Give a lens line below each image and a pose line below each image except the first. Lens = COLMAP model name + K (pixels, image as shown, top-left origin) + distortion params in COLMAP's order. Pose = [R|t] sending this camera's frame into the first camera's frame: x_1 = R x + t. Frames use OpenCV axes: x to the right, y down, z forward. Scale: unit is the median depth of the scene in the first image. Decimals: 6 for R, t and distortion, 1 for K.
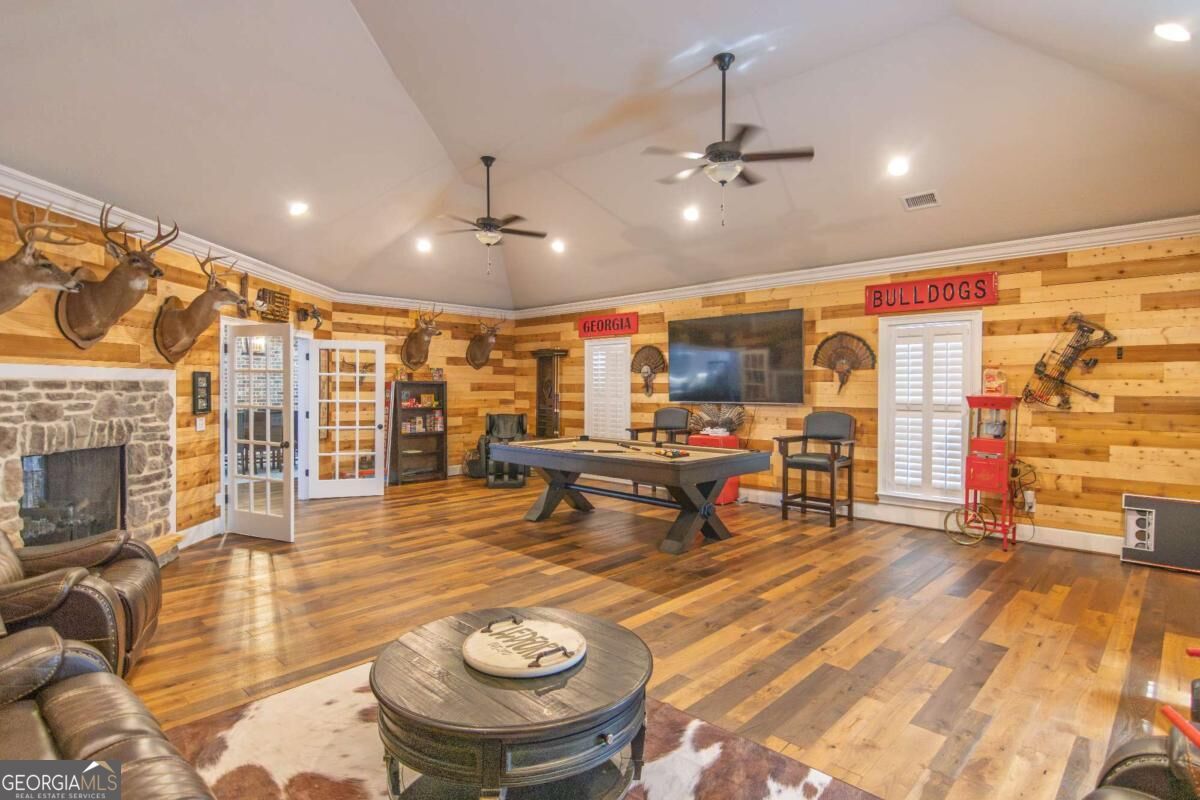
lens RADIAL K [[621.9, 0, 602.7], [0, 621.9, 398.5], [0, 0, 1]] dist [-0.006369, -0.010402]
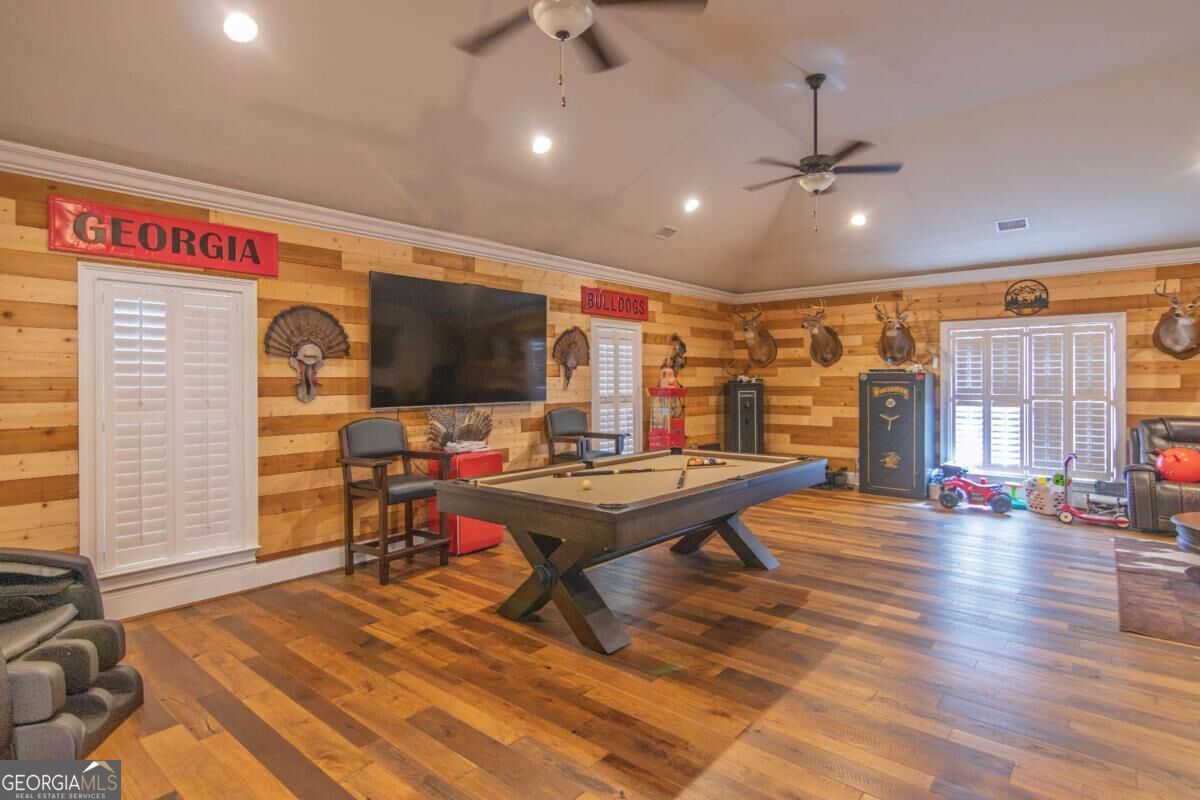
lens RADIAL K [[621.9, 0, 598.7], [0, 621.9, 387.1], [0, 0, 1]] dist [-0.006369, -0.010402]
pose [[-0.072682, -0.017915, 0.997194, -0.732925], [0.015047, 0.999705, 0.019056, -0.035141], [-0.997242, 0.016389, -0.072391, 1.234726]]
